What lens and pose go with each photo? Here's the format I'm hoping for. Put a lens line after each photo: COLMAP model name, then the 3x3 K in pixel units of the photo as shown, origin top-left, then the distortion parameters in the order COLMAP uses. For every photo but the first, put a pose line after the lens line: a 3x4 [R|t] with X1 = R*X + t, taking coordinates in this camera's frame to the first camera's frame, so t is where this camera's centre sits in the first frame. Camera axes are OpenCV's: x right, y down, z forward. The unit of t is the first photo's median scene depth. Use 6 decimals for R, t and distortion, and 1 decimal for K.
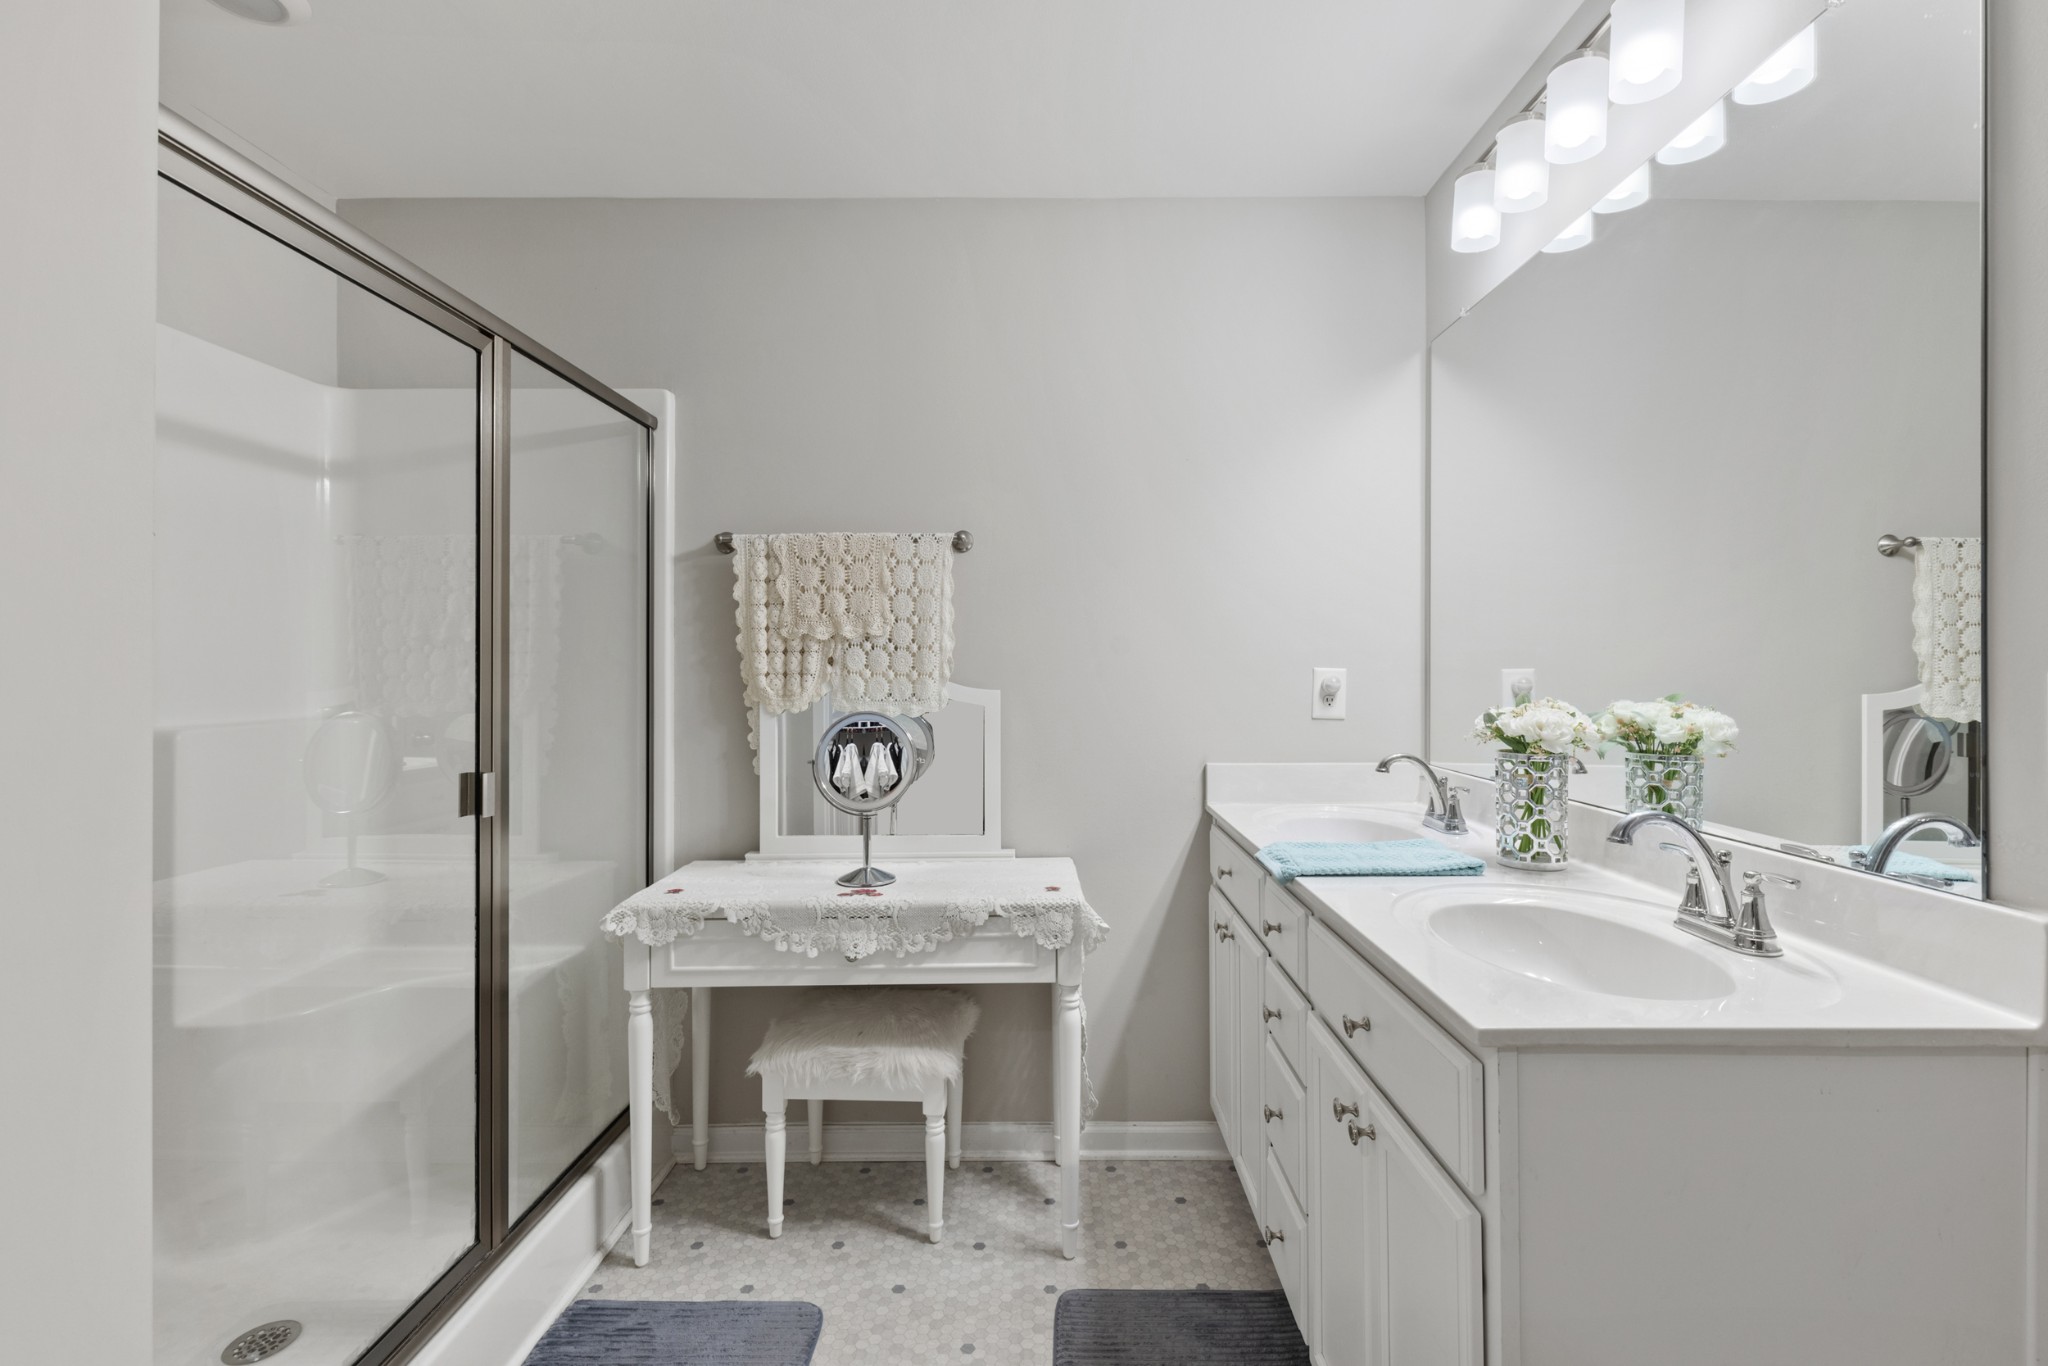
lens RADIAL K [[931.1, 0, 1031.2], [0, 931.1, 670.2], [0, 0, 1]] dist [0.012653, -0.008729]
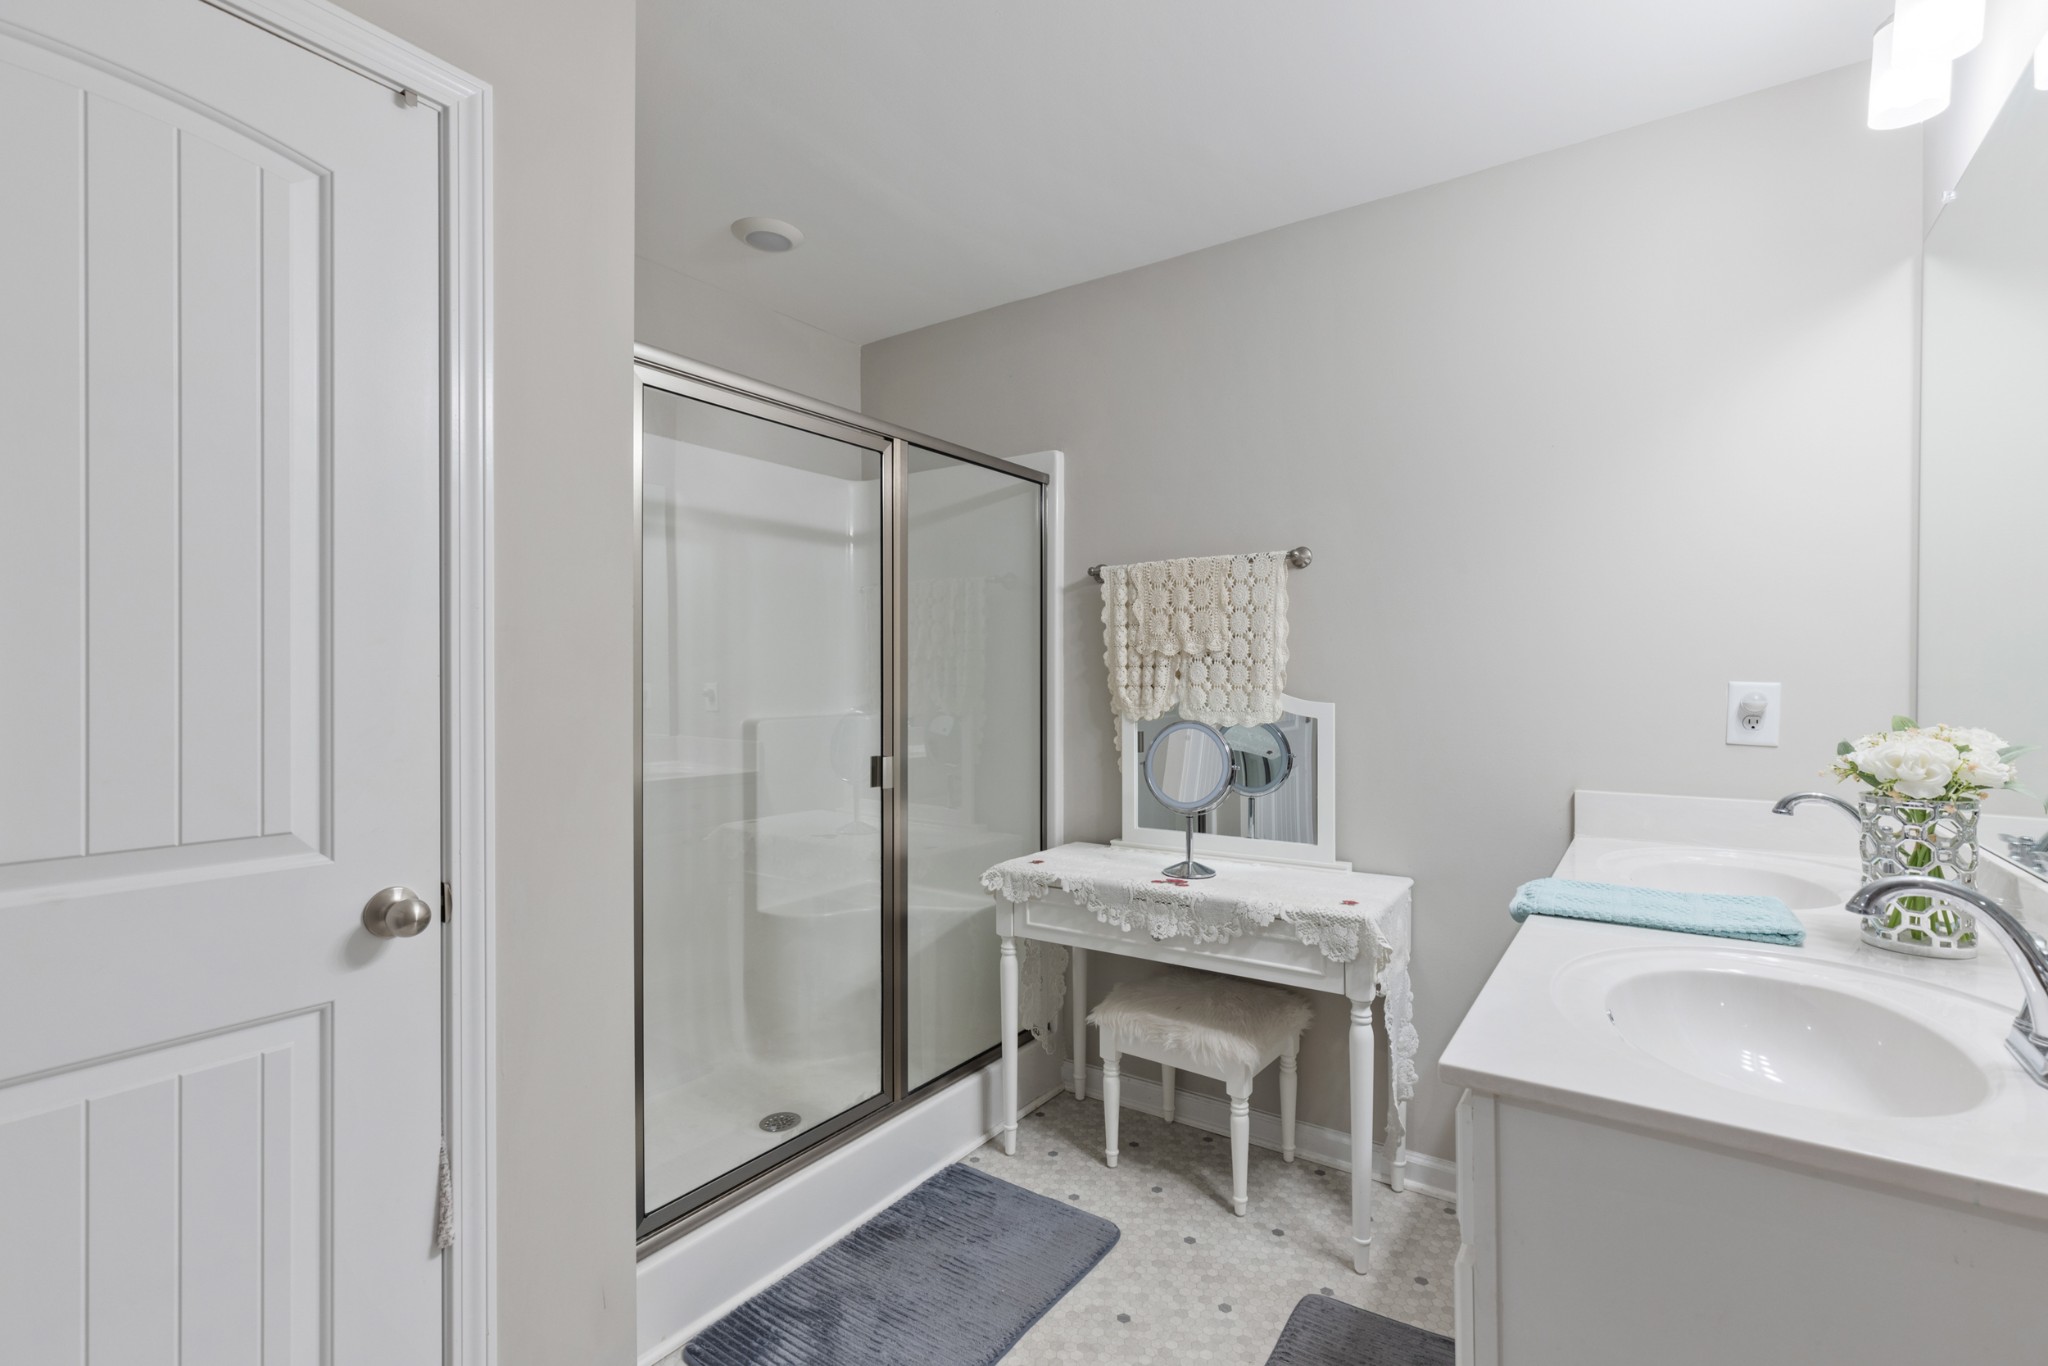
lens RADIAL K [[919.5, 0, 1035.4], [0, 919.5, 687.9], [0, 0, 1]] dist [0.002988, 0.000200]
pose [[0.828845, 0.006613, -0.559439, 0.292908], [-0.002028, 0.999959, 0.008816, -0.003671], [0.559474, -0.006173, 0.828825, -0.005371]]
